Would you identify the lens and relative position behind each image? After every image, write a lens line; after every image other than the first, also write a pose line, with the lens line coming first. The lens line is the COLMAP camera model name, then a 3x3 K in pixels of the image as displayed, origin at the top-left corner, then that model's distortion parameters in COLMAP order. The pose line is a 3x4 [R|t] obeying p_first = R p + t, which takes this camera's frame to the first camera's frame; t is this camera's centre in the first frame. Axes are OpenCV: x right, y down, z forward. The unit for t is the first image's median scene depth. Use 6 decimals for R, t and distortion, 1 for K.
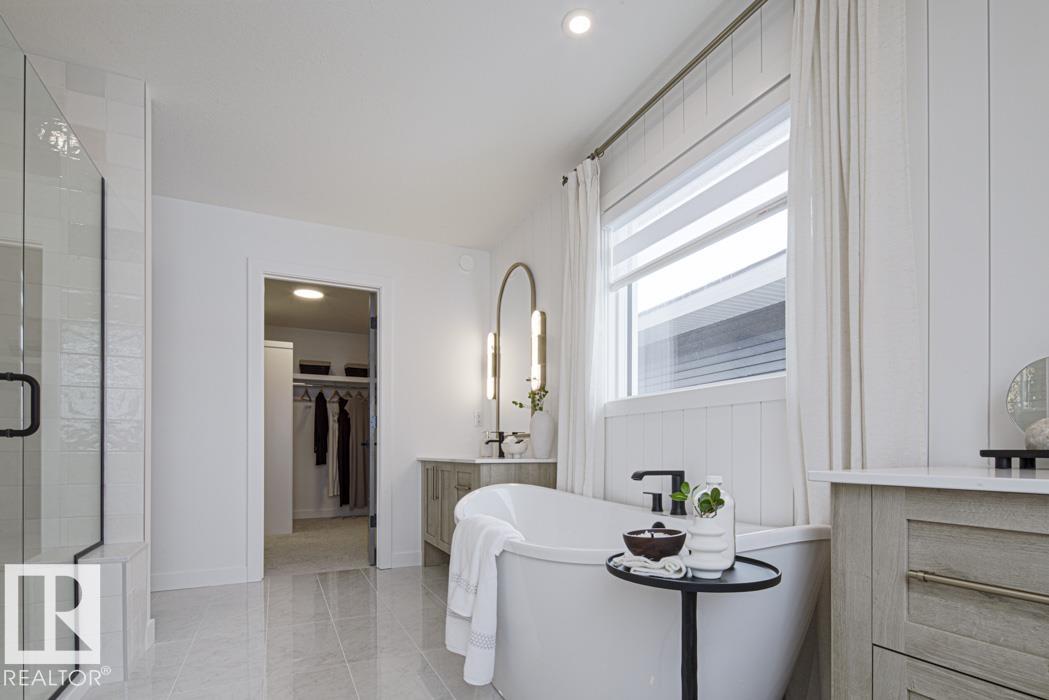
lens RADIAL K [[519.0, 0, 526.4], [0, 519.0, 398.2], [0, 0, 1]] dist [0.001605, 0.000025]
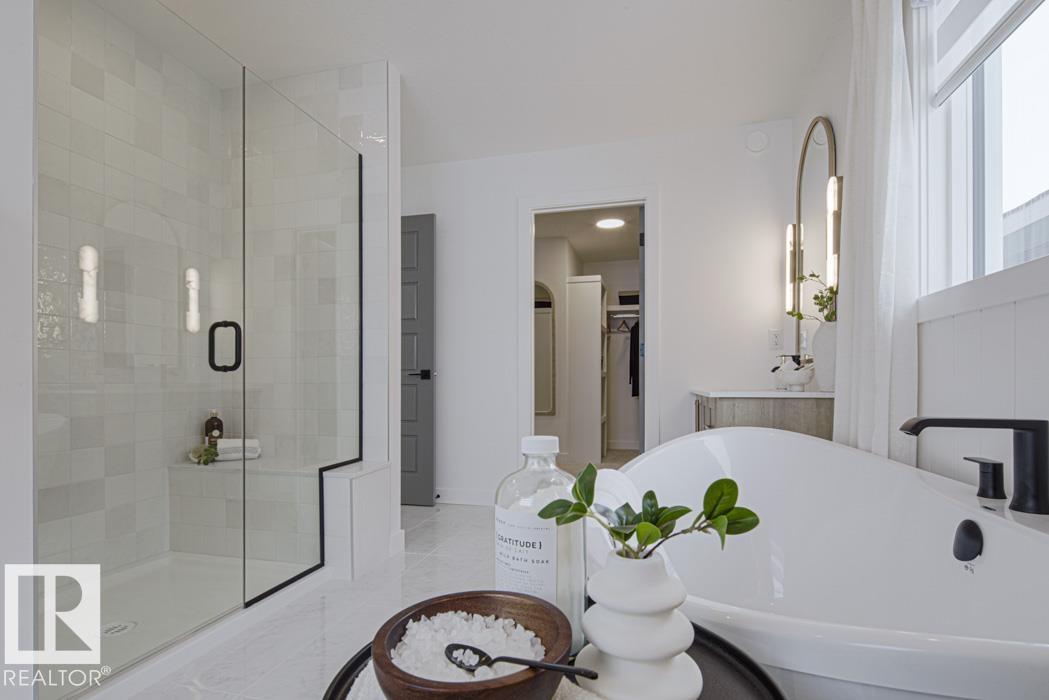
lens RADIAL K [[525.8, 0, 524.5], [0, 525.8, 350.0], [0, 0, 1]] dist [0.001083, -0.000123]
pose [[0.757359, -0.043525, -0.651547, 0.184929], [0.069276, 0.997501, 0.013890, 0.025383], [0.649314, -0.055657, 0.758481, 0.236099]]
